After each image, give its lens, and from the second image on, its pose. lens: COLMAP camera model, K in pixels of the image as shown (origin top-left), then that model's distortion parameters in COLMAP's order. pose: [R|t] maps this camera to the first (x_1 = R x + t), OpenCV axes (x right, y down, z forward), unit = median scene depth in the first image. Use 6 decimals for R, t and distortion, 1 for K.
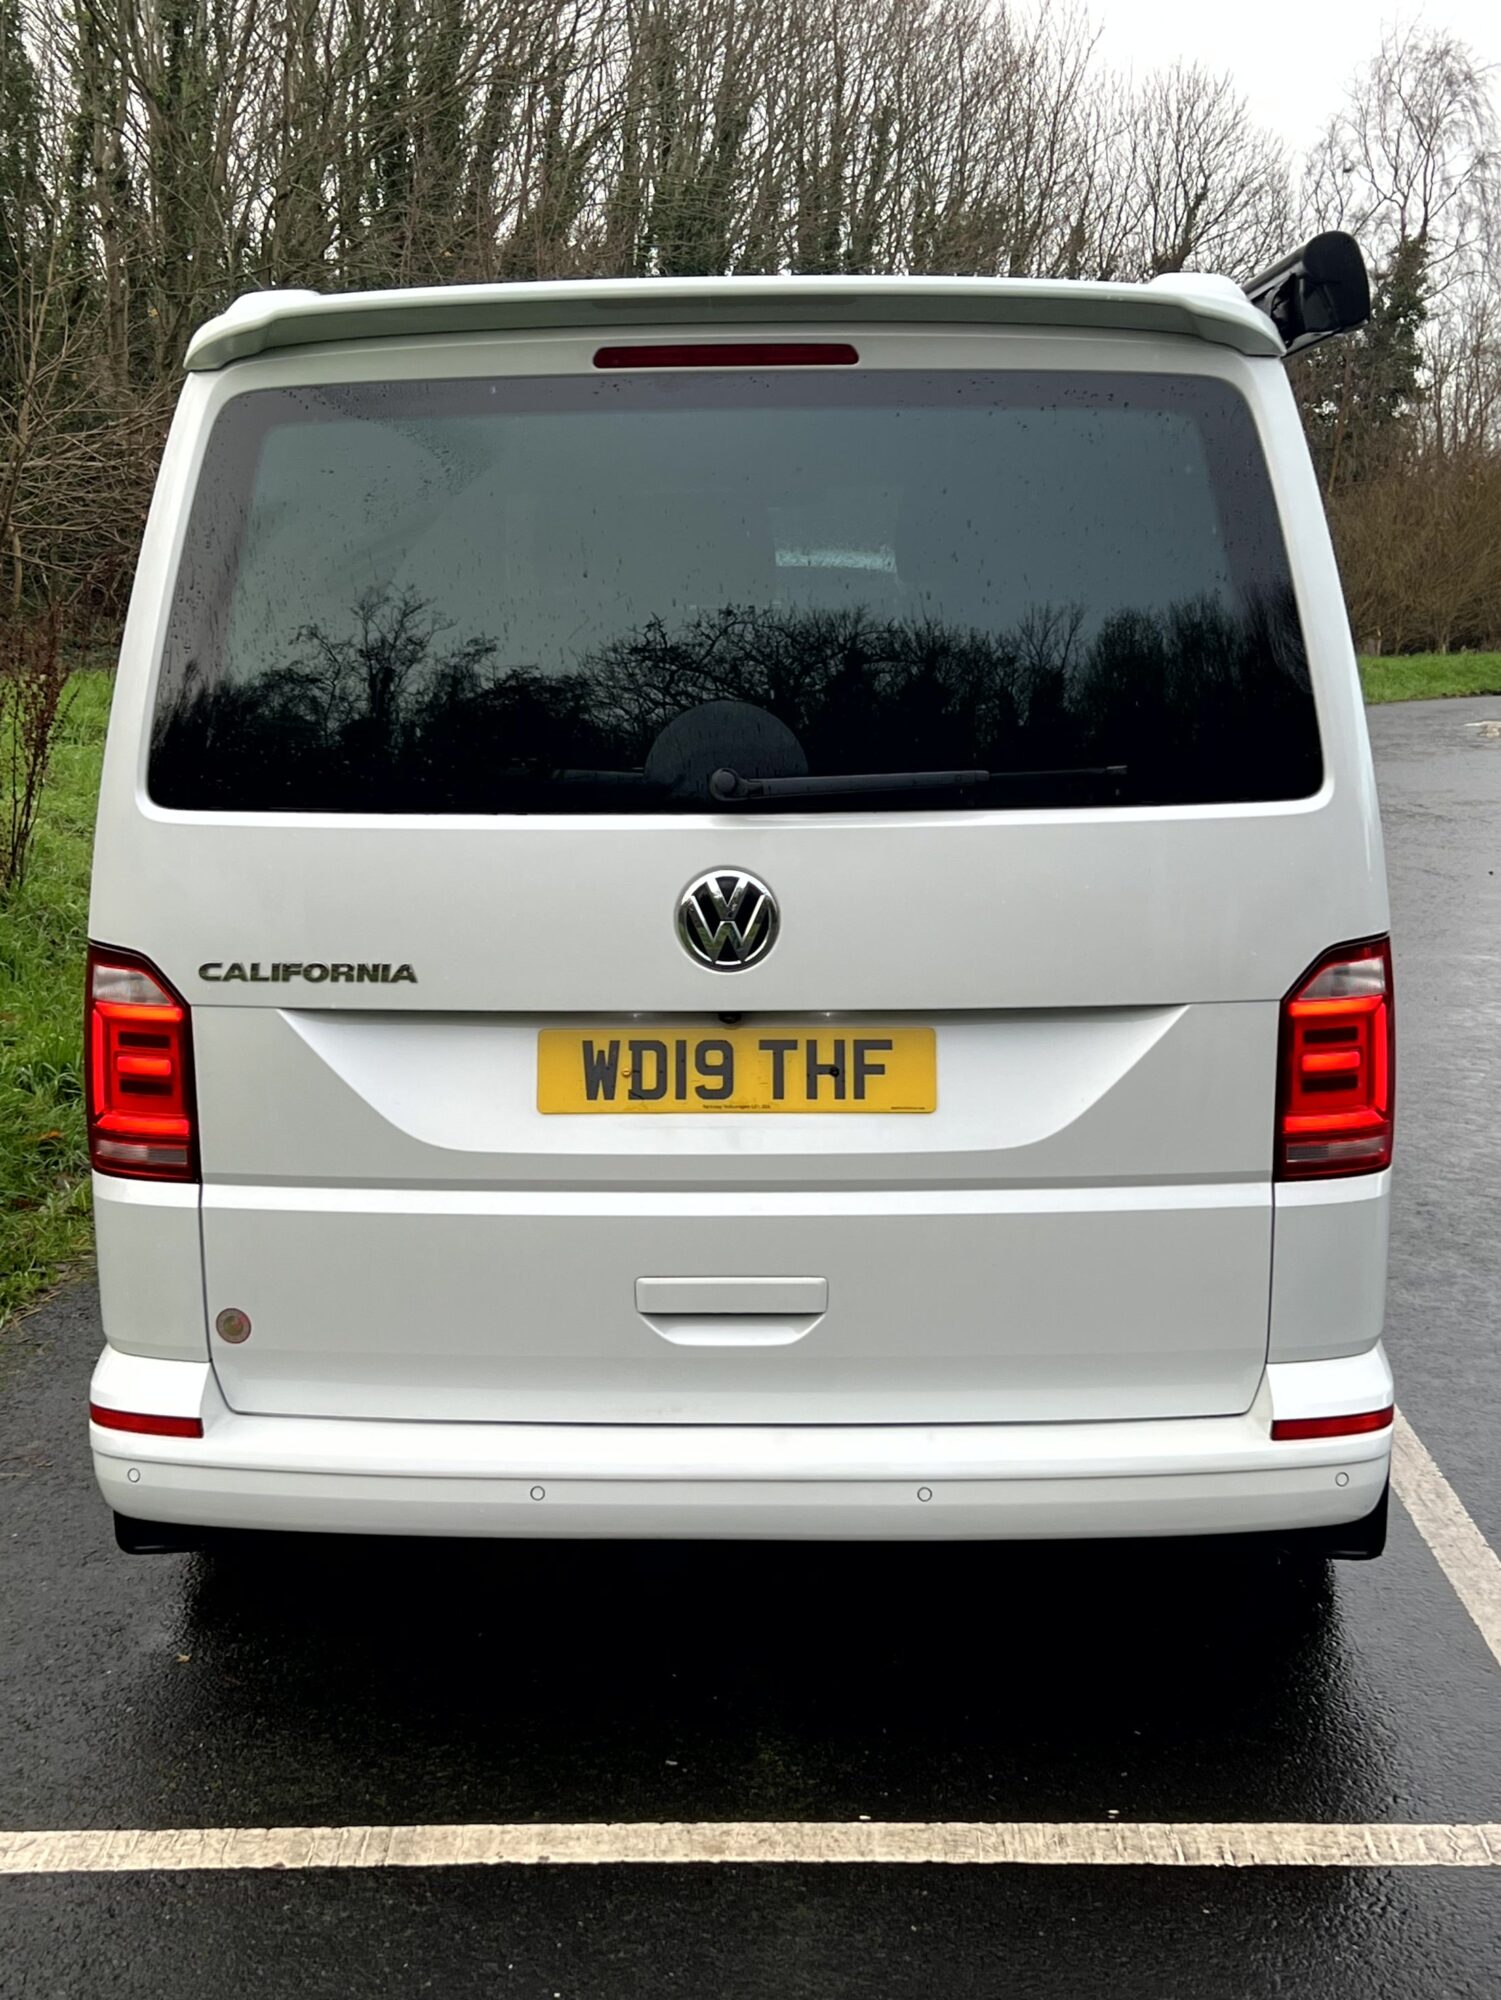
lens RADIAL K [[2662.8, 0, 750.5], [0, 2662.8, 1000.0], [0, 0, 1]] dist [0.226632, -0.734066]
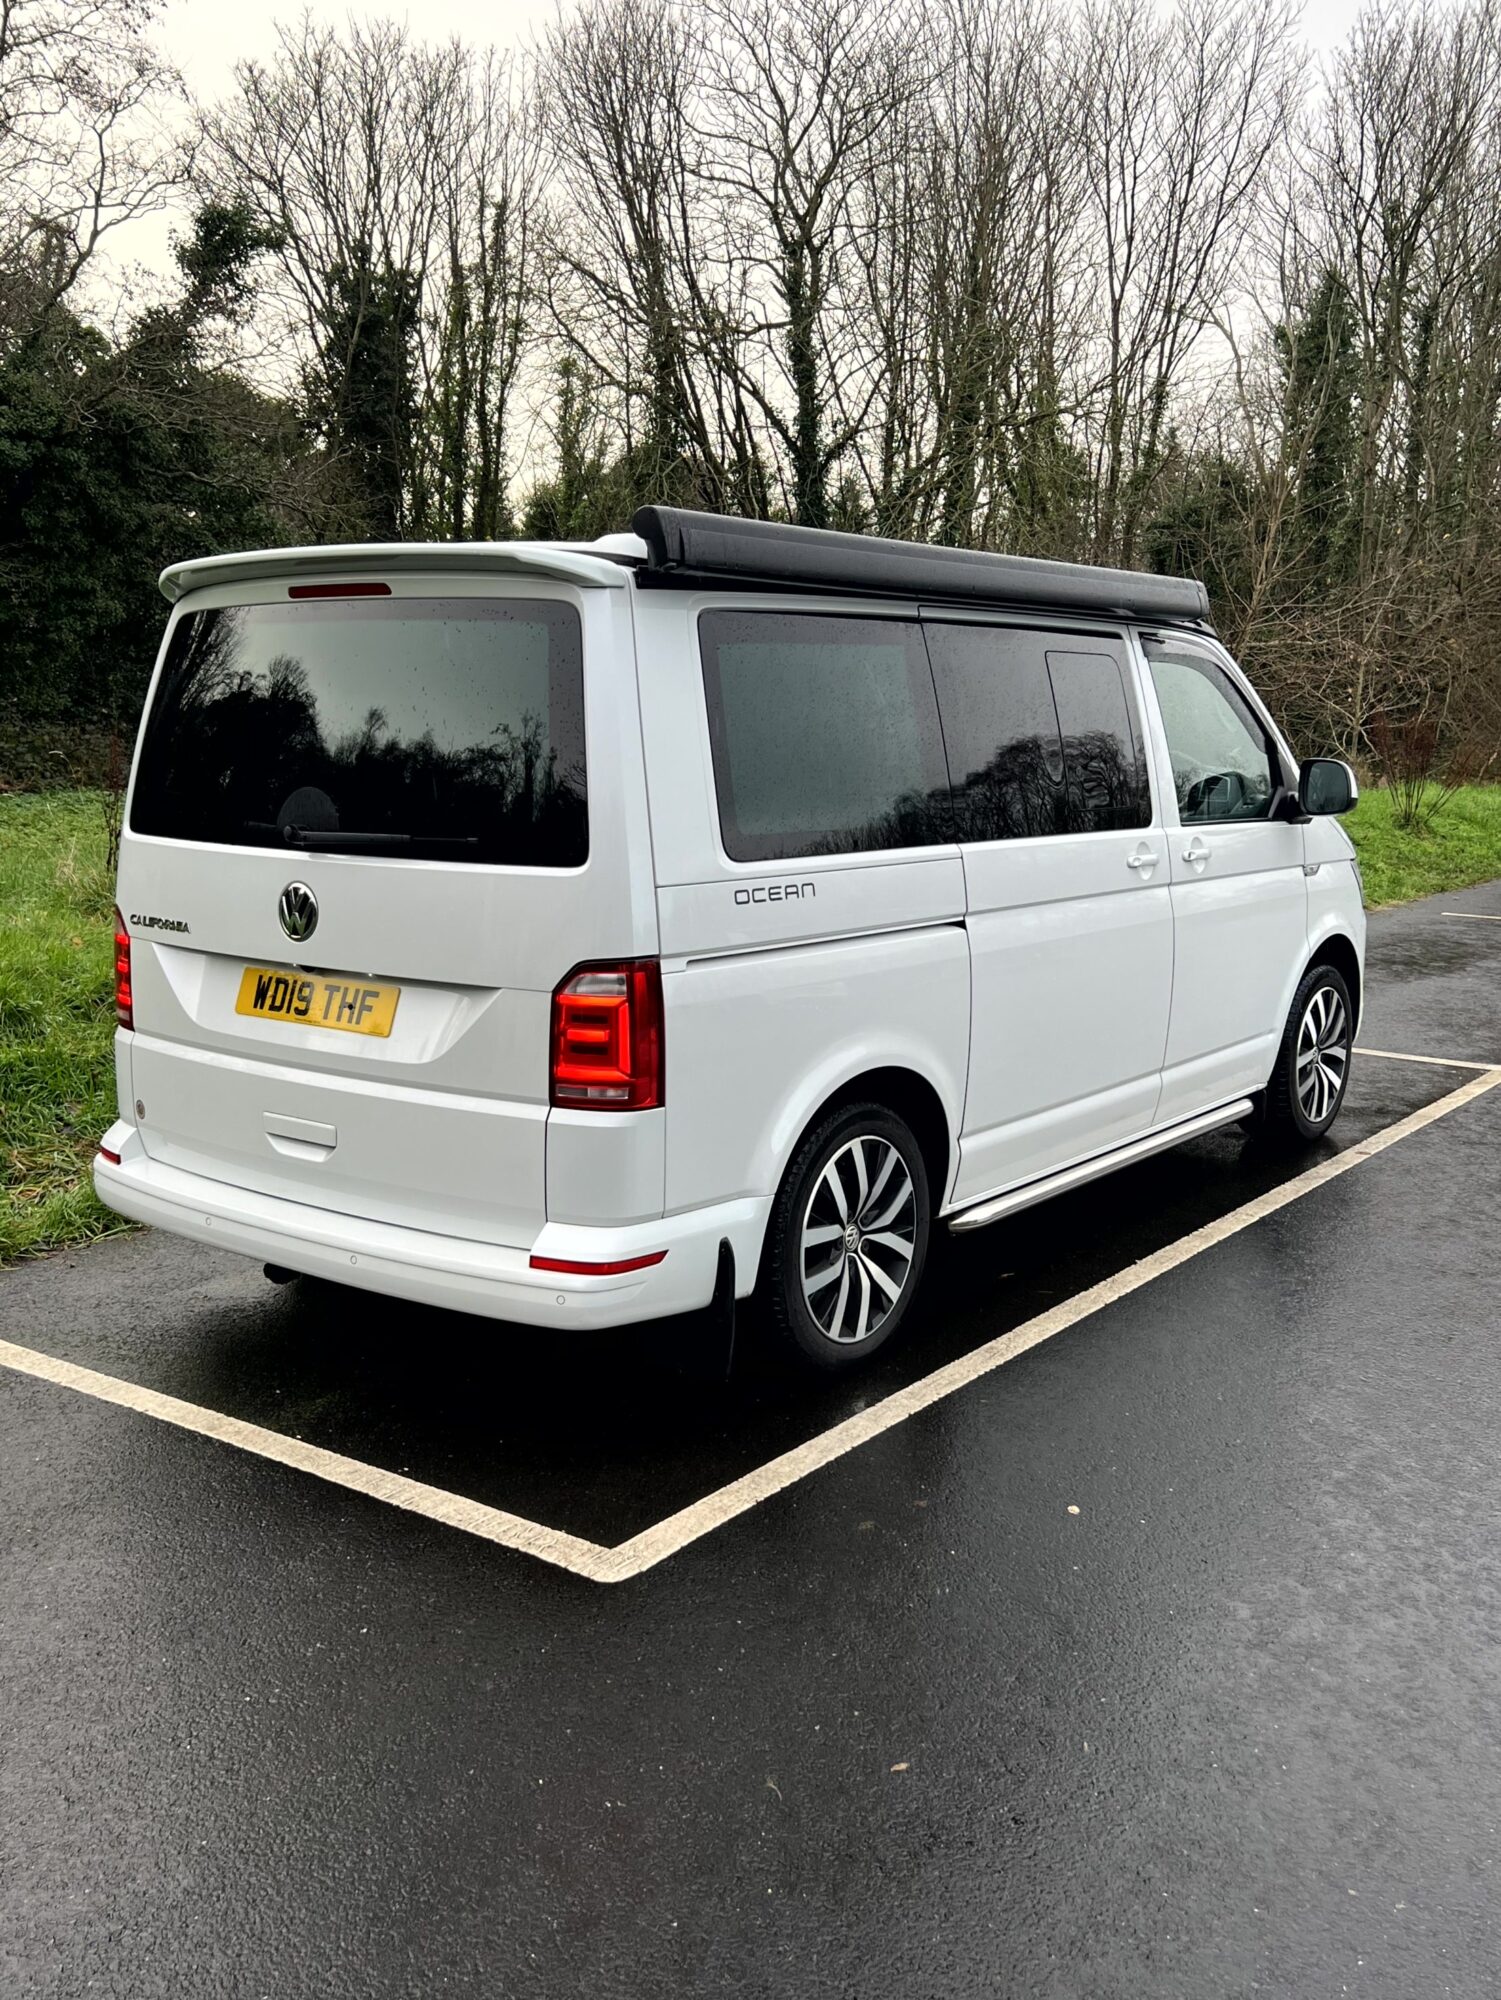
lens RADIAL K [[1885.2, 0, 715.3], [0, 1885.2, 973.1], [0, 0, 1]] dist [0.028017, 0.001176]
pose [[0.818158, 0.098111, -0.566562, 0.897337], [-0.109936, 0.993849, 0.013349, -0.035974], [0.564386, 0.051364, 0.823911, 0.138227]]
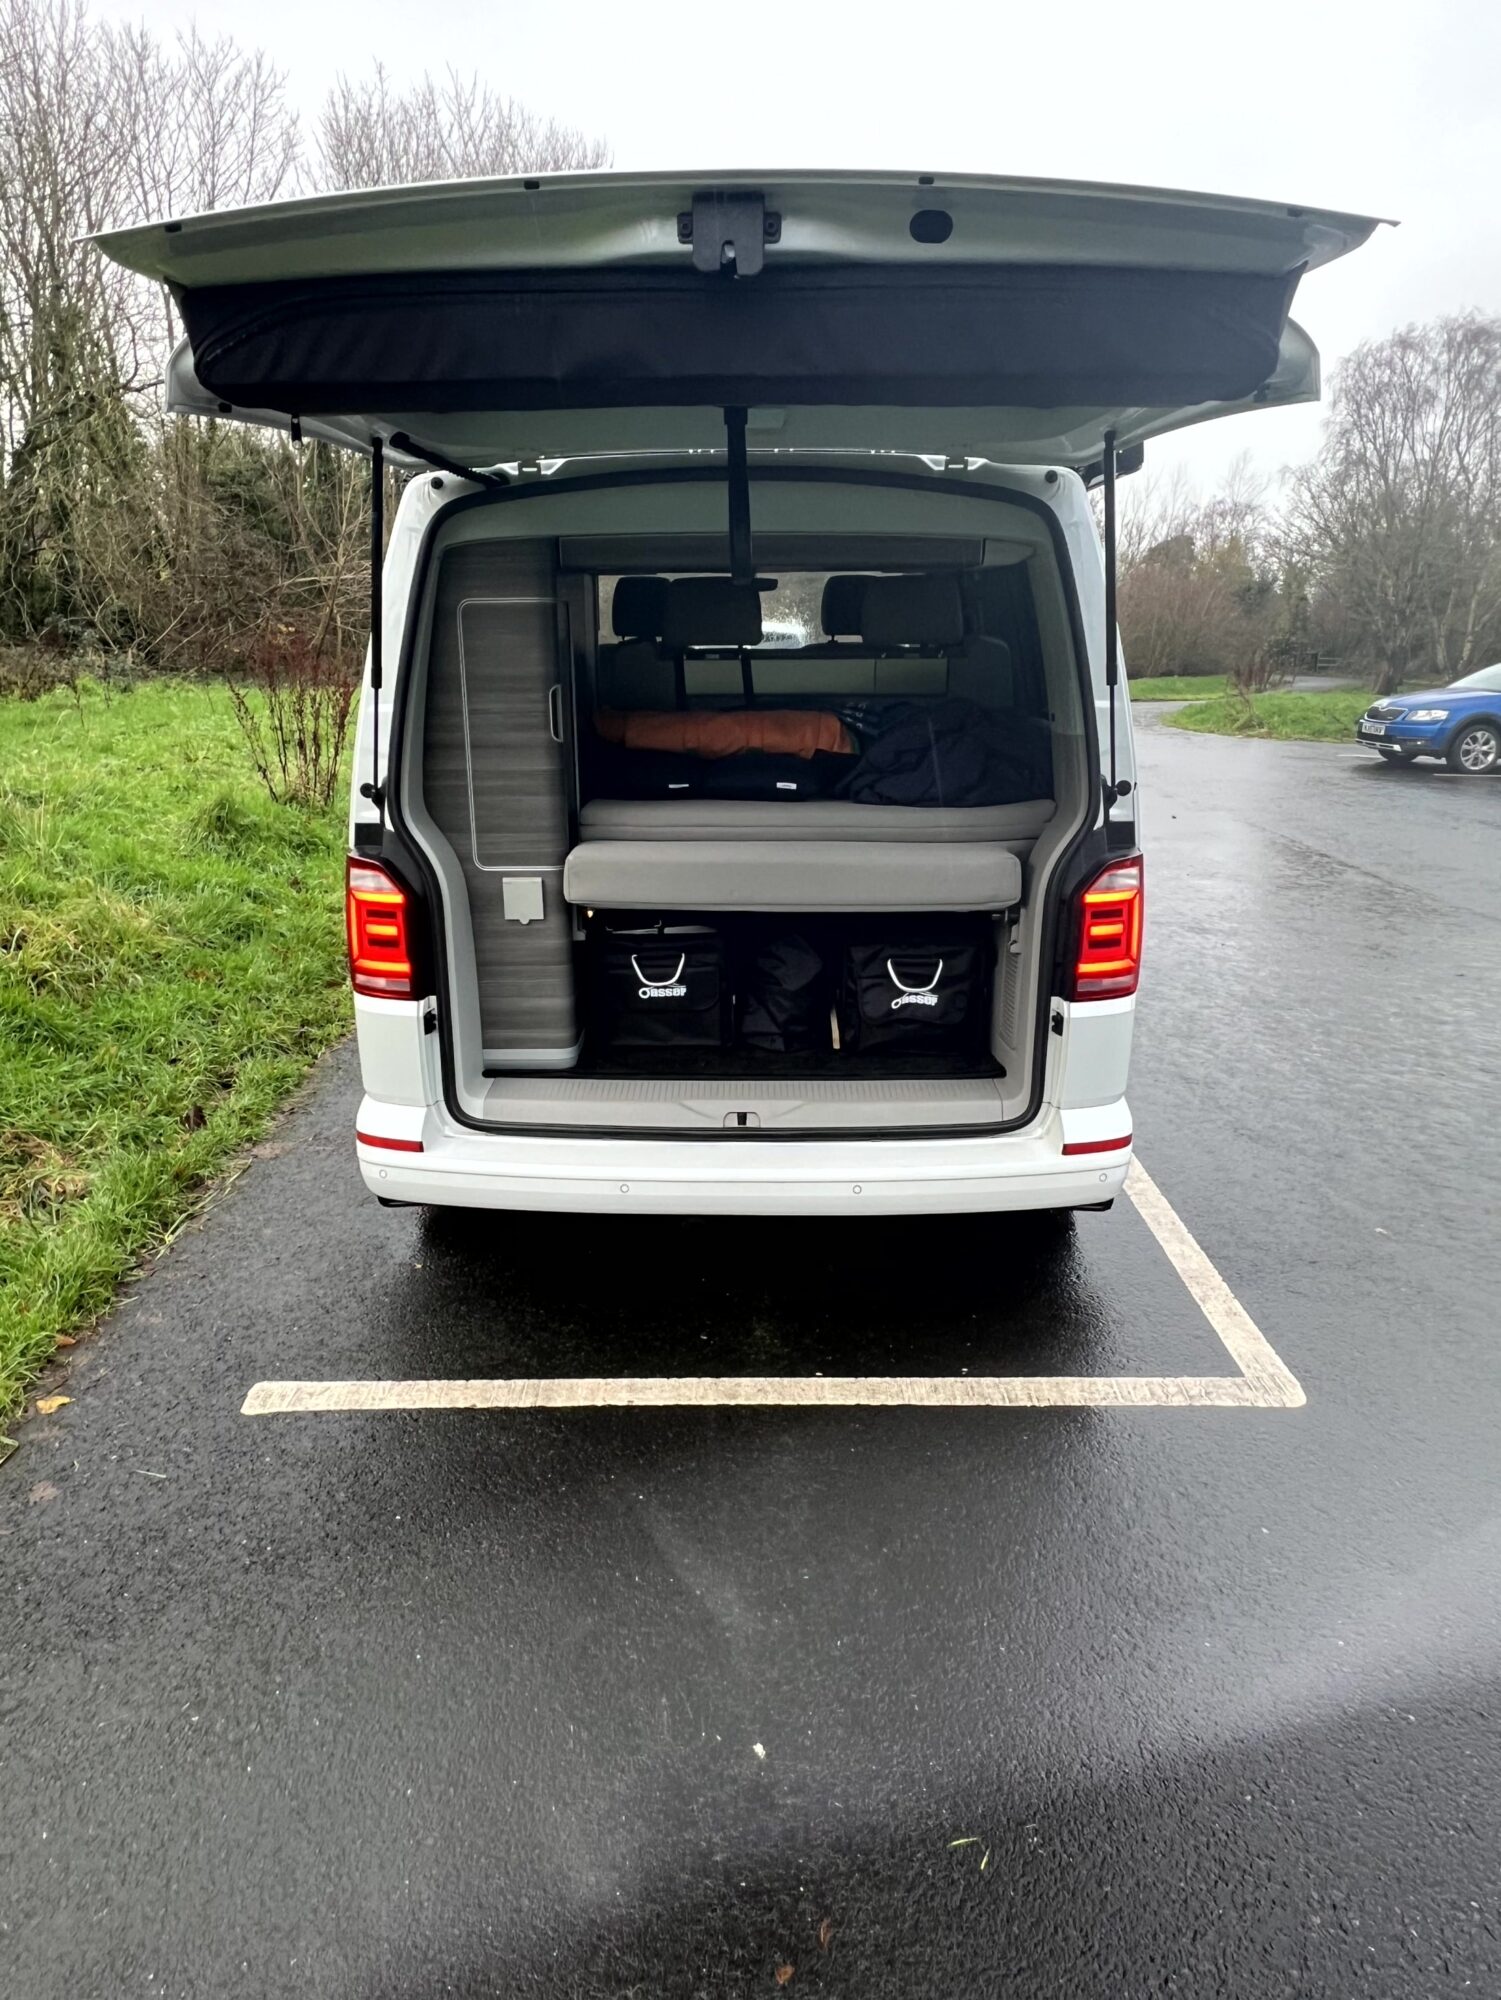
lens RADIAL K [[1324.7, 0, 745.9], [0, 1324.7, 986.1], [0, 0, 1]] dist [0.005234, 0.001341]
pose [[0.999718, 0.000763, 0.023743, -0.023207], [-0.003118, 0.995051, 0.099312, -0.022766], [-0.023550, -0.099358, 0.994773, 0.191611]]
